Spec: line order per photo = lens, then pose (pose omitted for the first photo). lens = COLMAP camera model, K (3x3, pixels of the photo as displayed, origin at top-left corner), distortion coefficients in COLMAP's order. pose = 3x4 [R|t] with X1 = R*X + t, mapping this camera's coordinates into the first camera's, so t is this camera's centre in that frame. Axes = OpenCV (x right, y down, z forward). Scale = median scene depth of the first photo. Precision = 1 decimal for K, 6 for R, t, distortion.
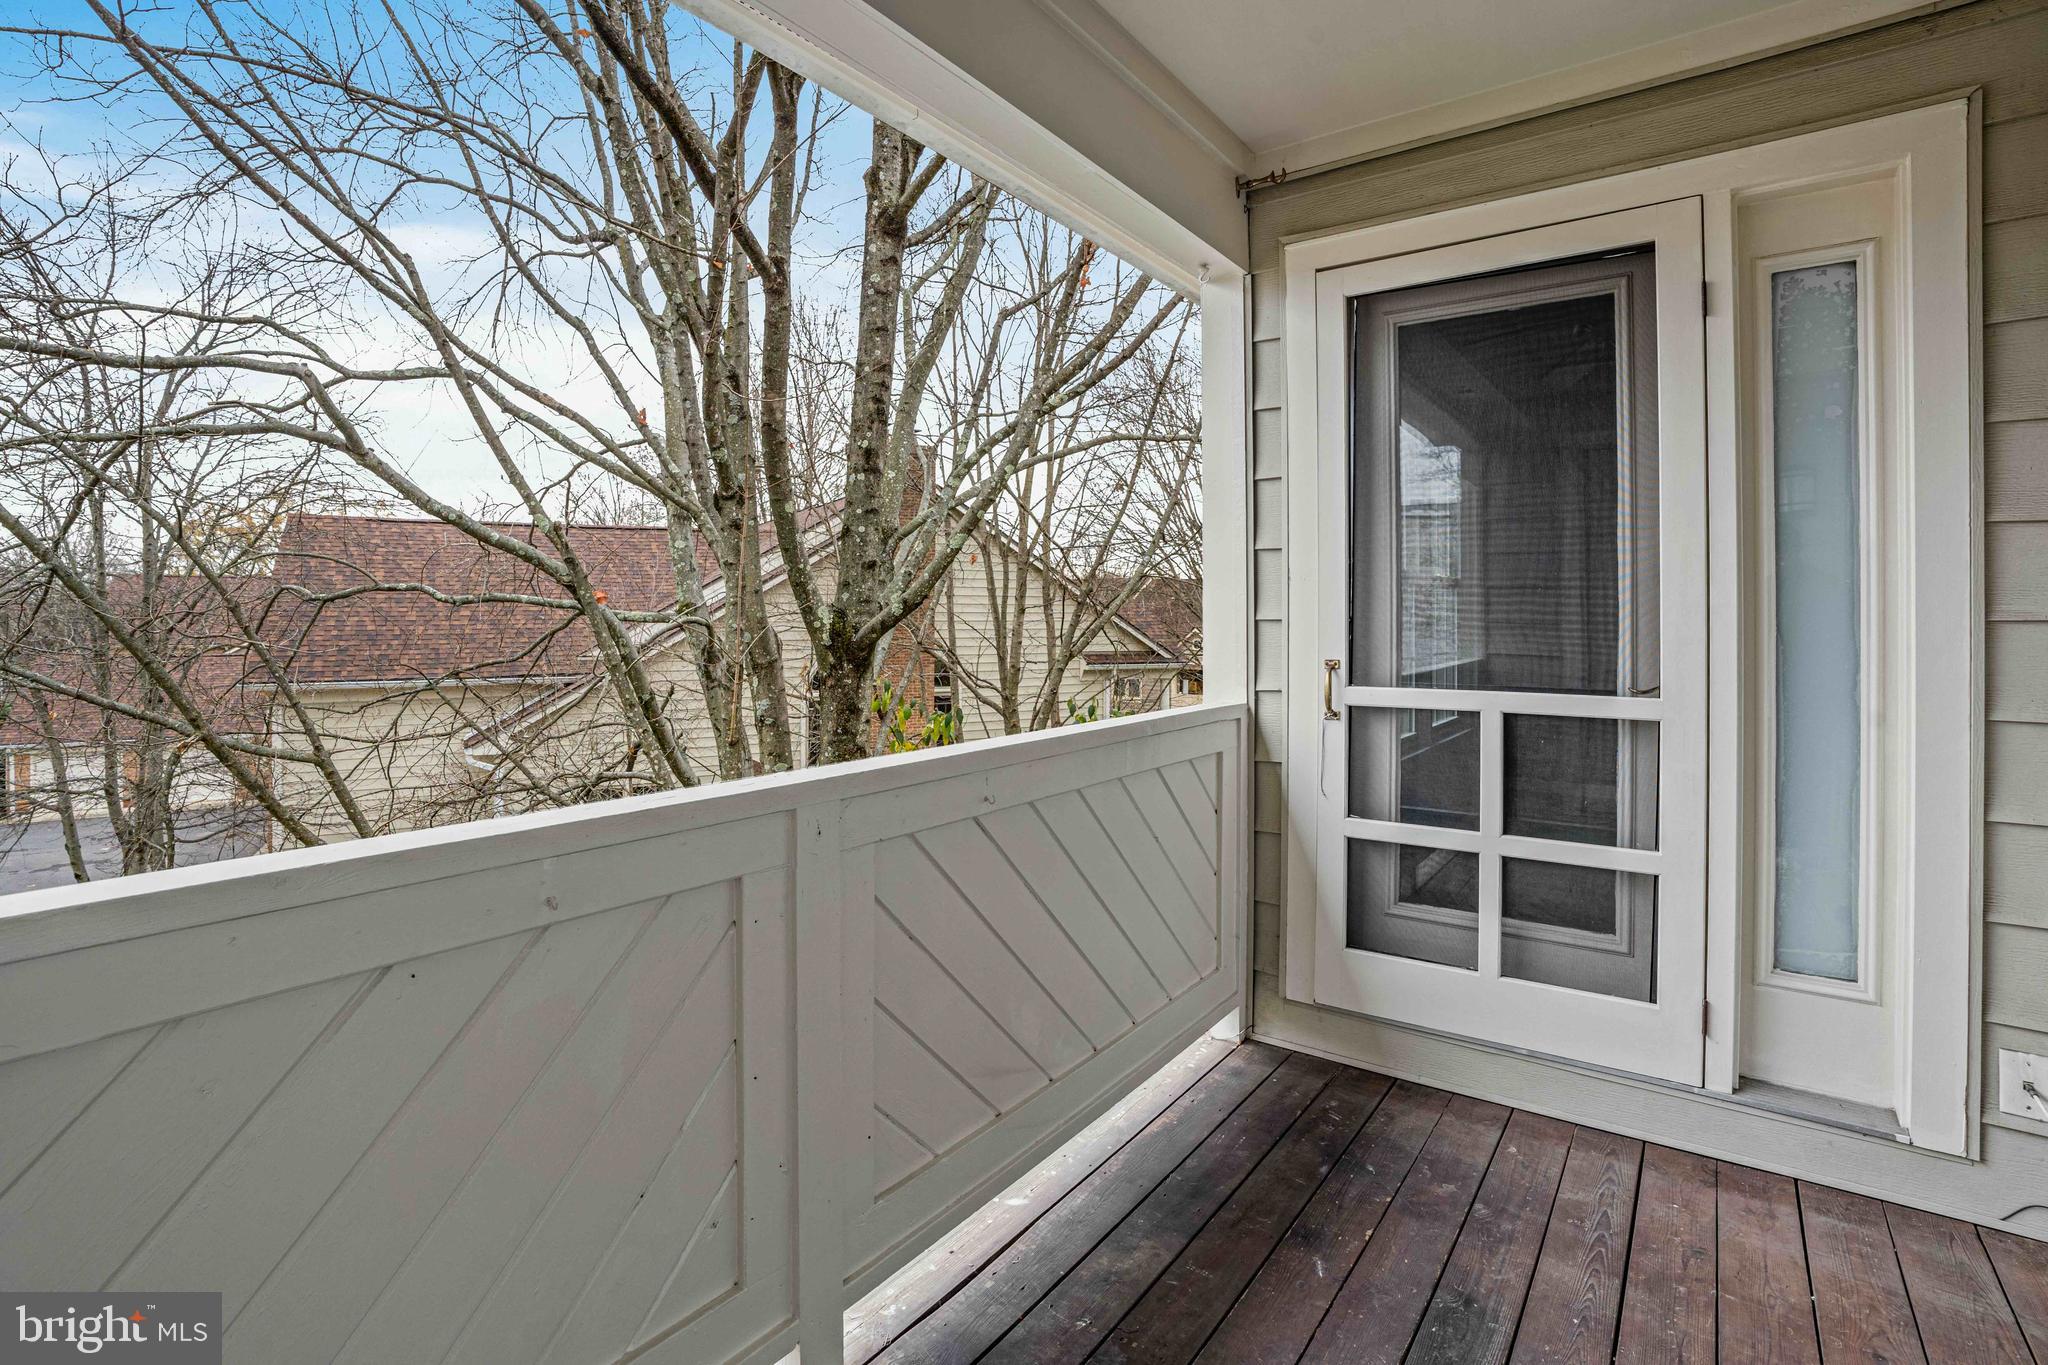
lens RADIAL K [[969.9, 0, 1019.8], [0, 969.9, 583.4], [0, 0, 1]] dist [-0.076654, 0.022987]
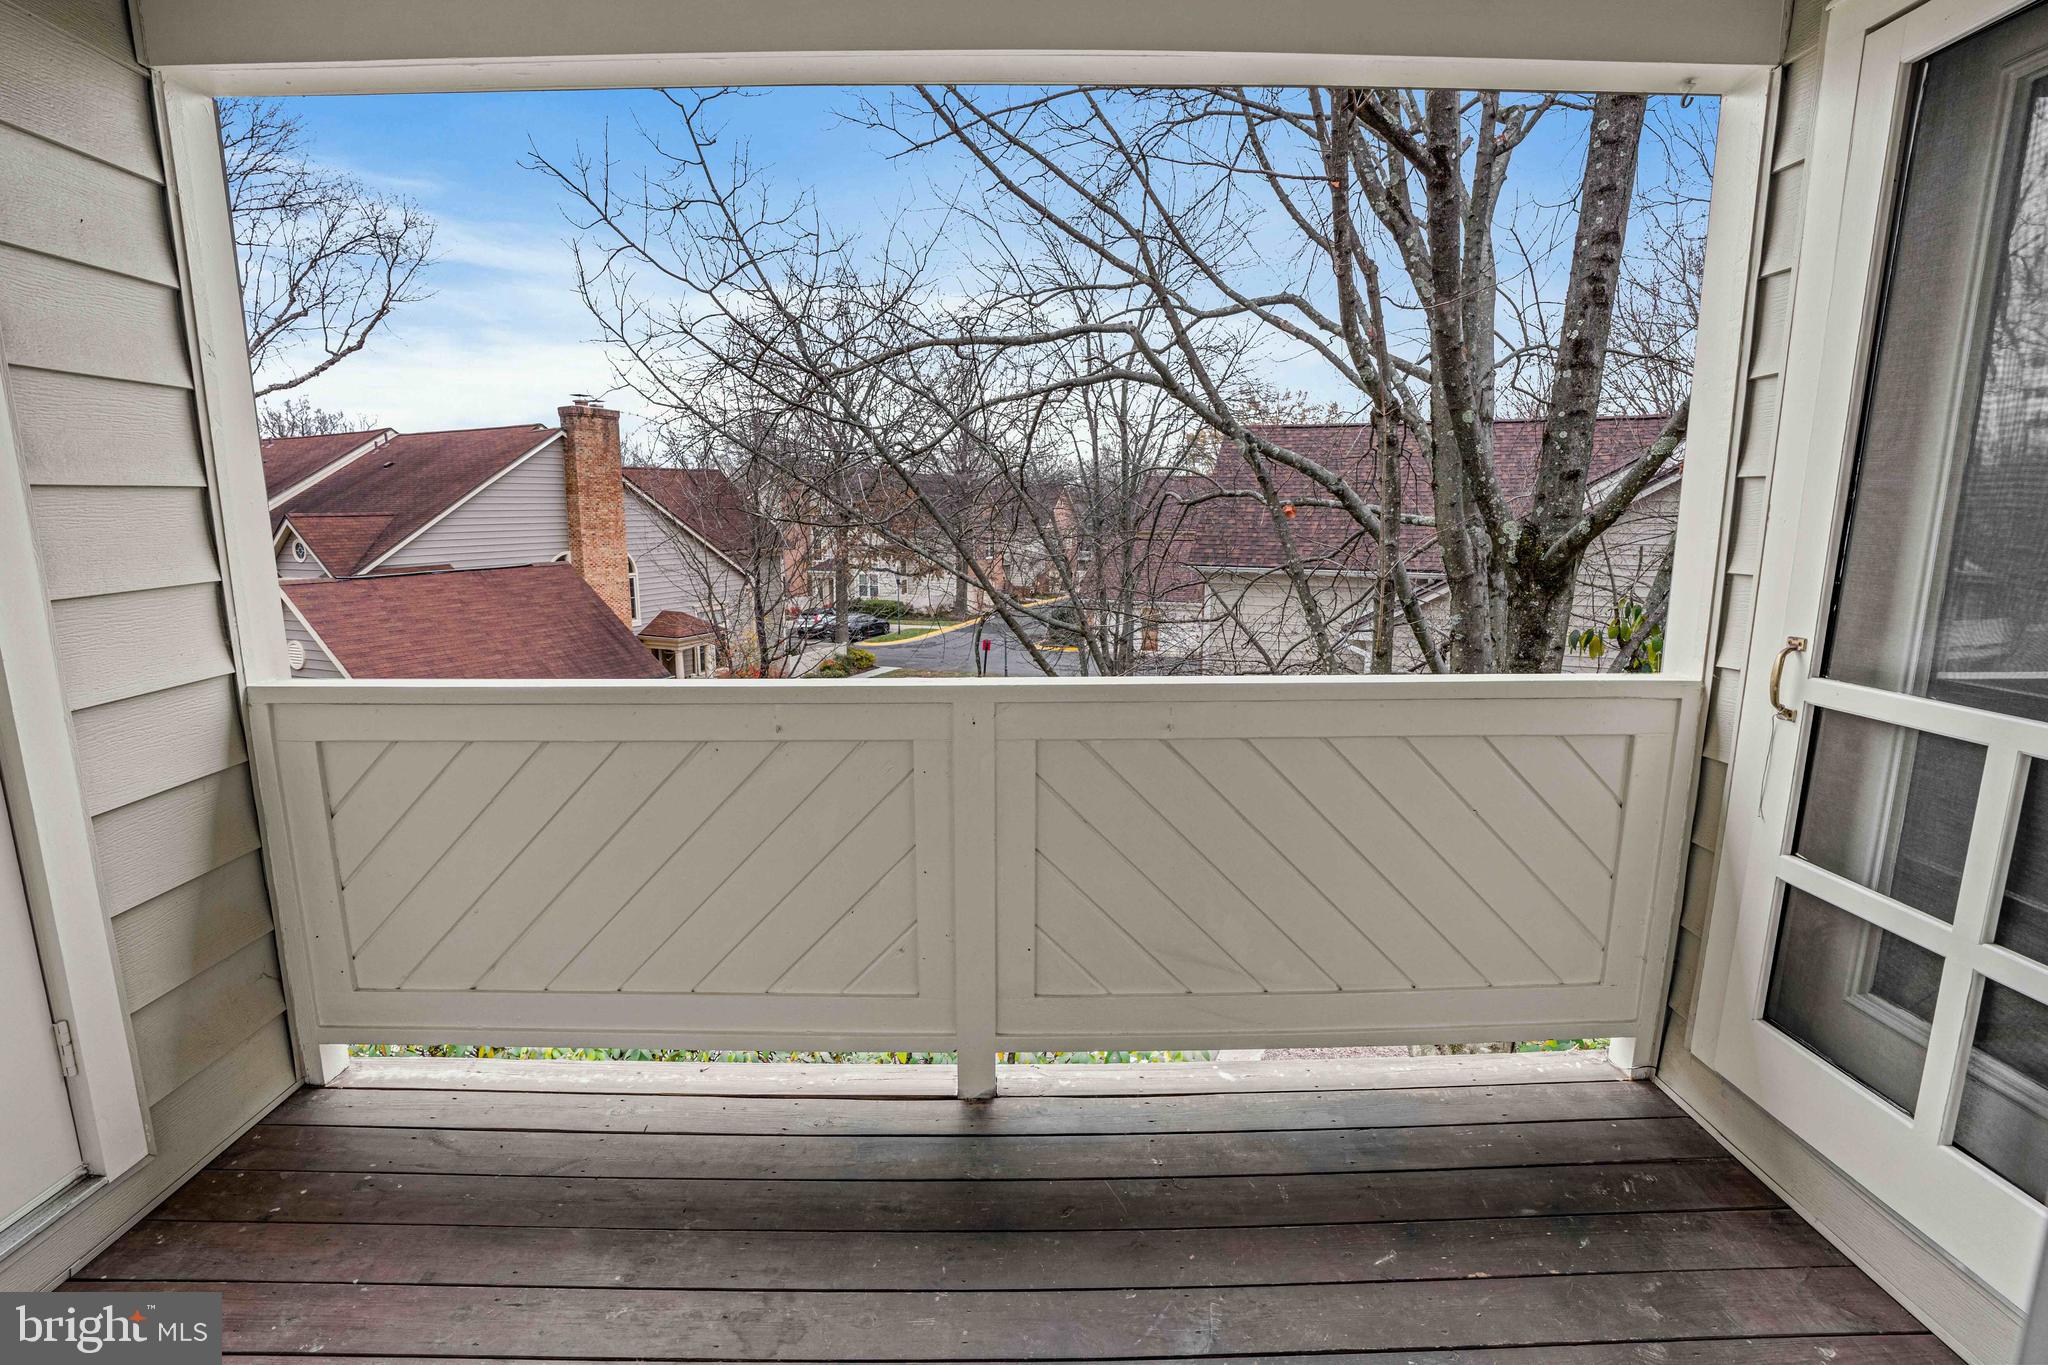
lens RADIAL K [[957.8, 0, 1018.5], [0, 957.8, 663.5], [0, 0, 1]] dist [-0.062002, 0.023211]
pose [[0.603892, 0.126321, -0.786993, 0.244295], [0.029497, 0.983144, 0.180439, -0.019866], [0.796520, -0.132179, 0.589987, 0.064655]]
